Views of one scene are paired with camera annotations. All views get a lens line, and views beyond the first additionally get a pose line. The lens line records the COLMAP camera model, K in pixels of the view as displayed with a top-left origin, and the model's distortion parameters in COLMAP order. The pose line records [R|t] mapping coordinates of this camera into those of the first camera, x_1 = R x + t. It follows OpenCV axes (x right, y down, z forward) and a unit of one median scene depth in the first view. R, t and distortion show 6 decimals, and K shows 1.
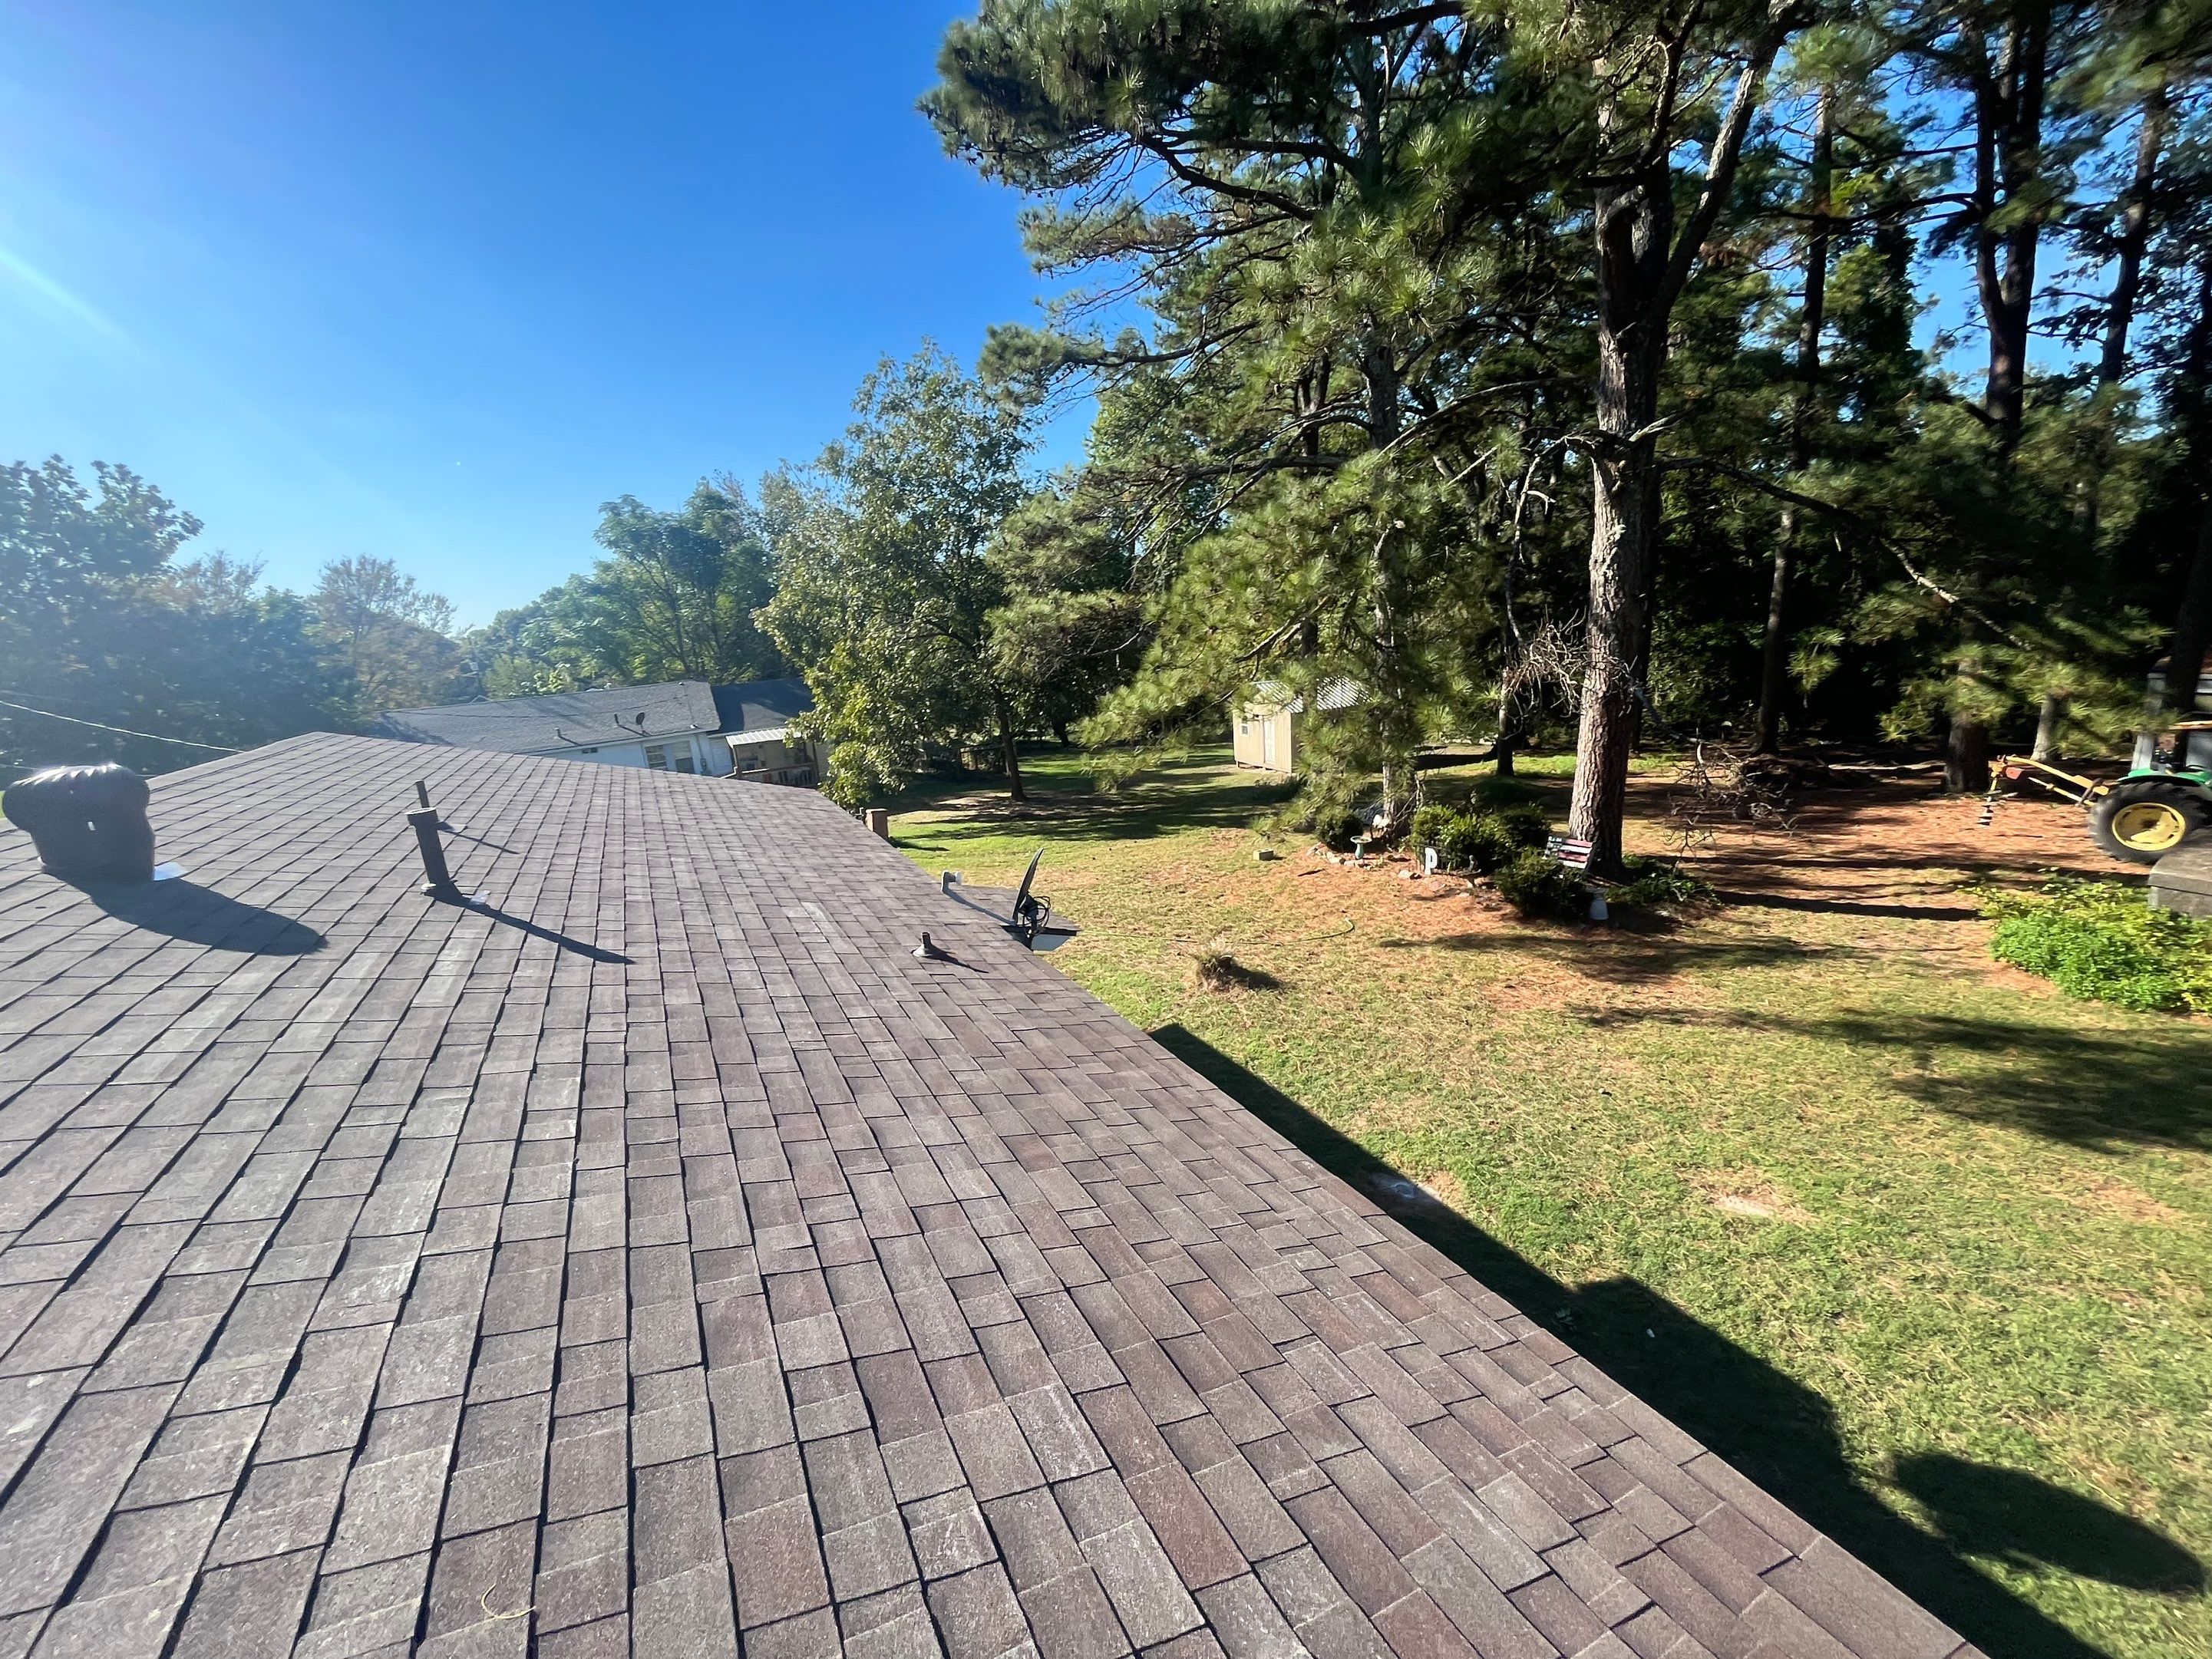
lens RADIAL K [[888.3, 0, 1112.4], [0, 888.3, 837.4], [0, 0, 1]] dist [-0.000928, -0.000727]
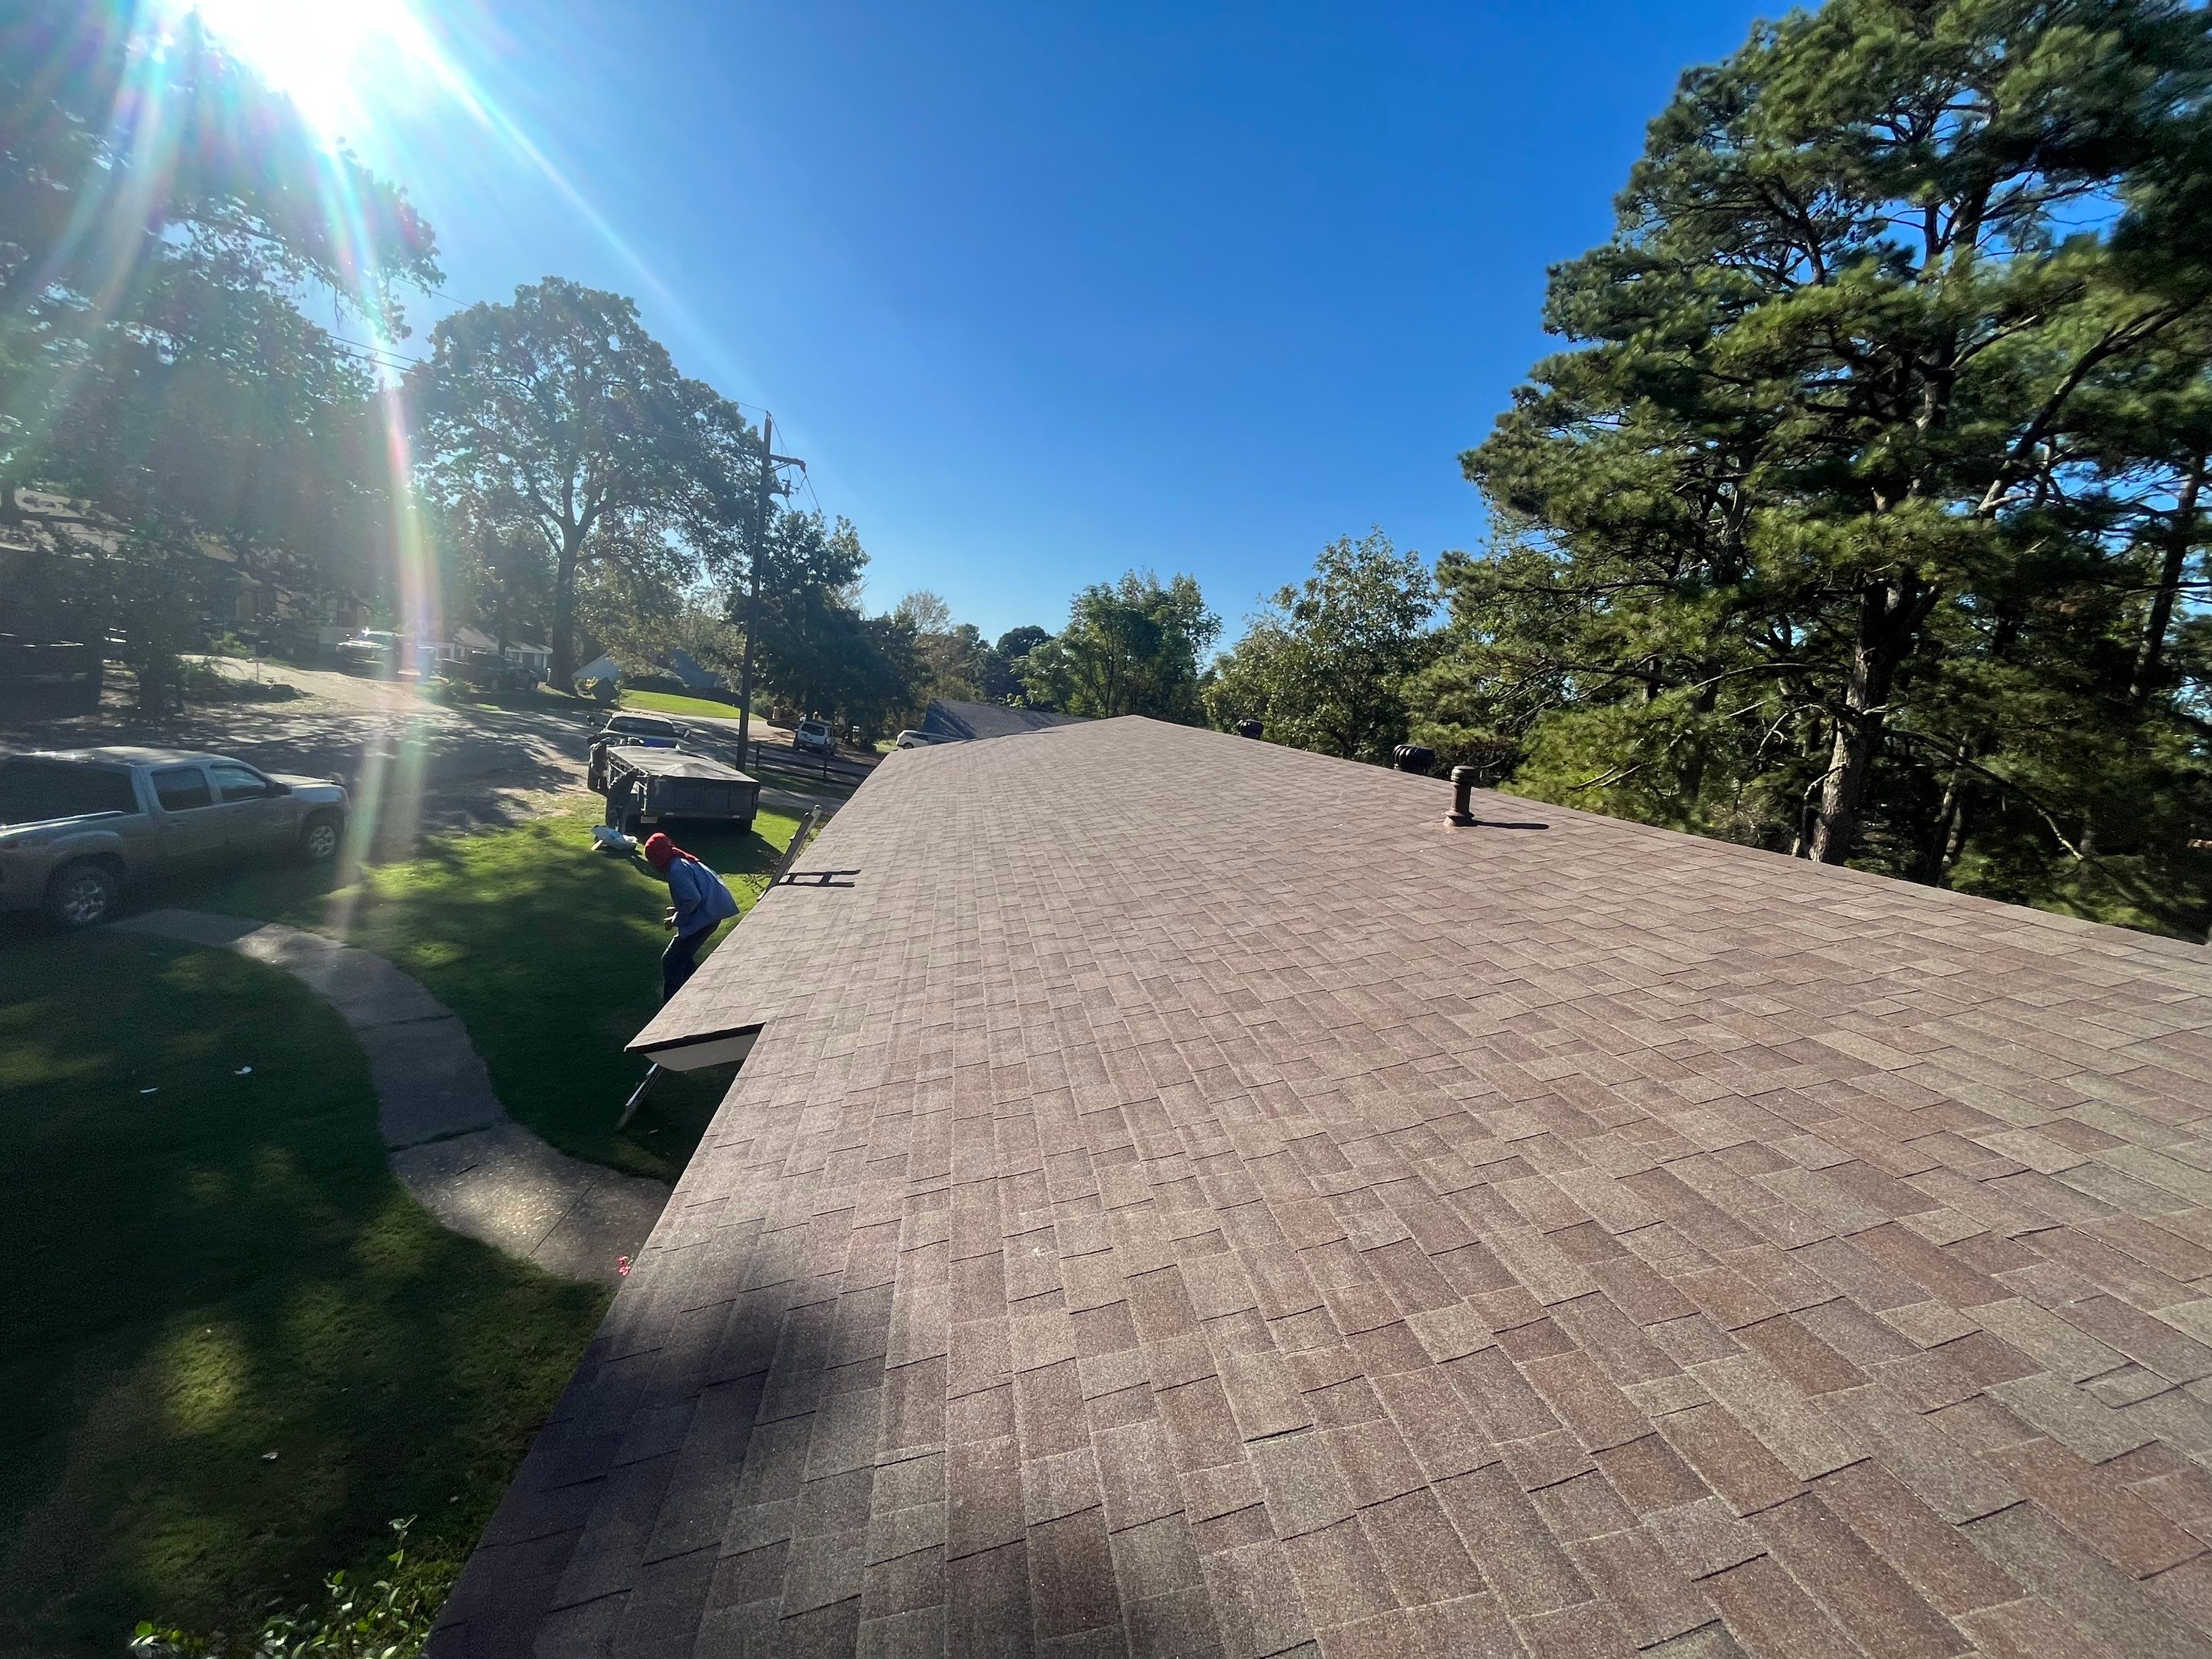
lens RADIAL K [[893.2, 0, 1110.2], [0, 893.2, 837.6], [0, 0, 1]] dist [-0.003135, -0.000283]
pose [[0.923401, 0.253062, -0.288600, -0.165002], [-0.282498, 0.957087, -0.064644, 0.270119], [0.259856, 0.141221, 0.955265, -0.900378]]
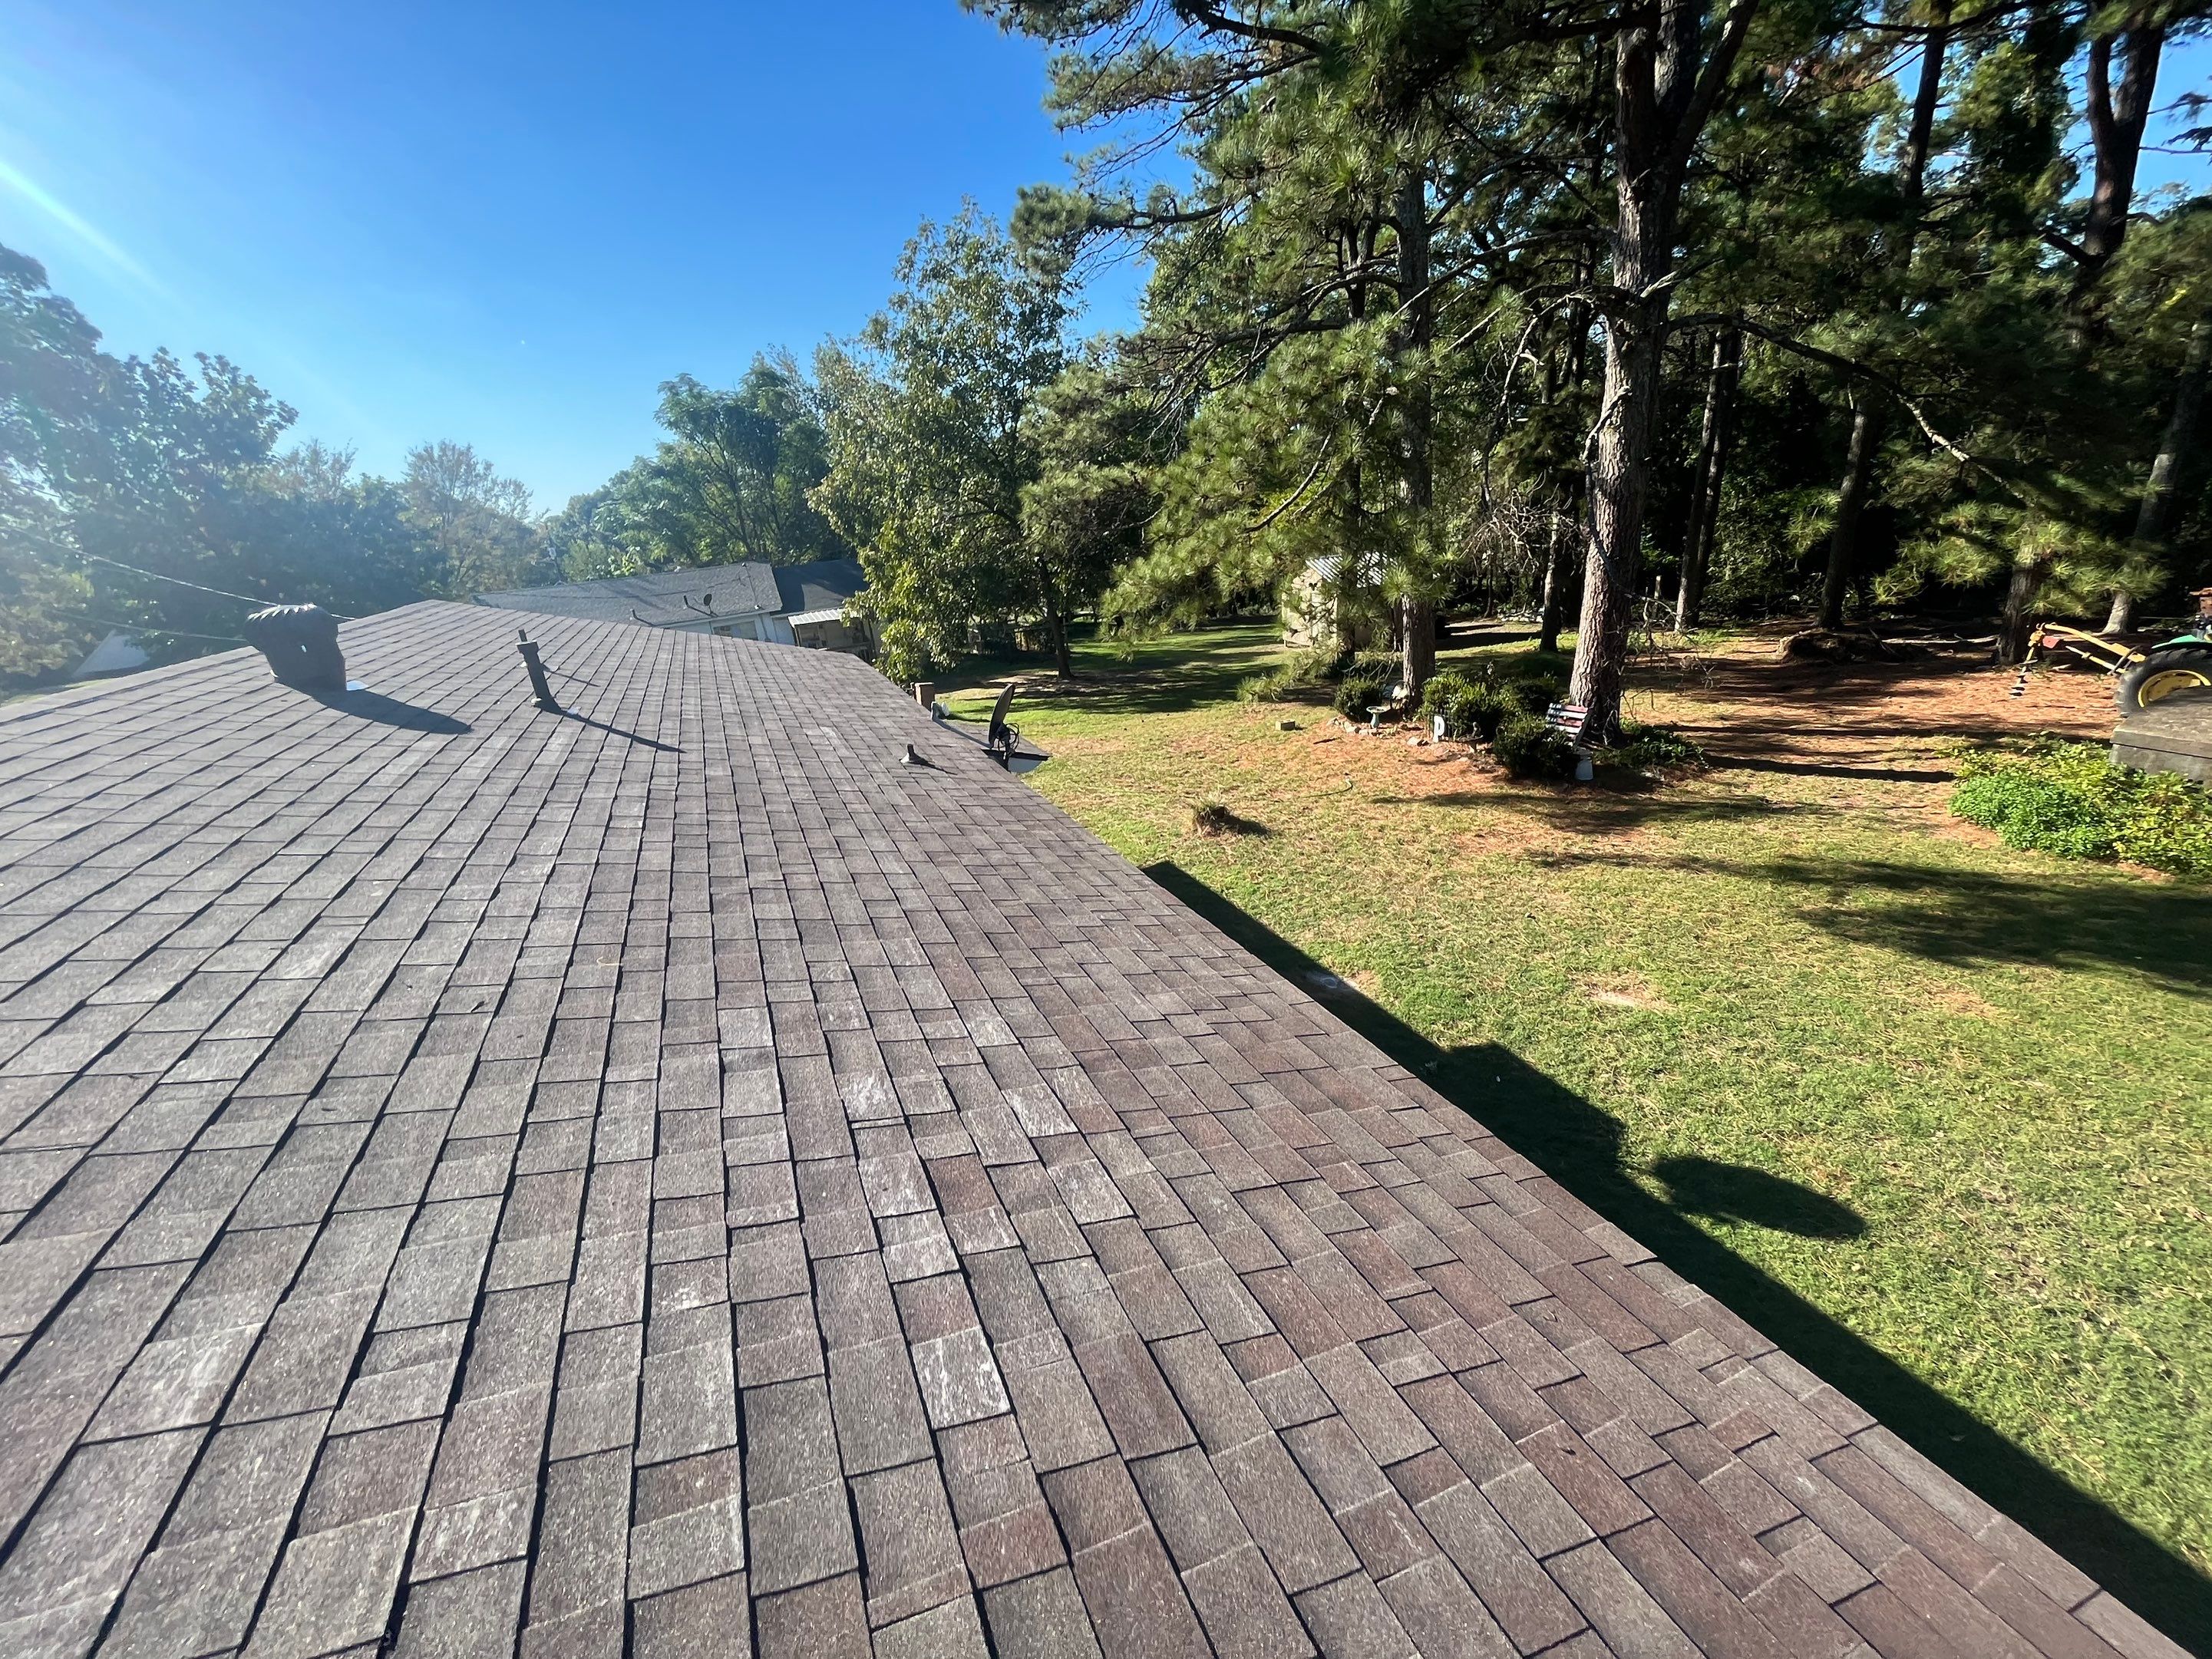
lens RADIAL K [[888.3, 0, 1112.4], [0, 888.3, 837.4], [0, 0, 1]] dist [-0.000928, -0.000727]
pose [[0.997262, 0.013336, -0.072736, 0.072736], [-0.004120, 0.992096, 0.125410, 0.033162], [0.073833, -0.124767, 0.989435, -0.106190]]
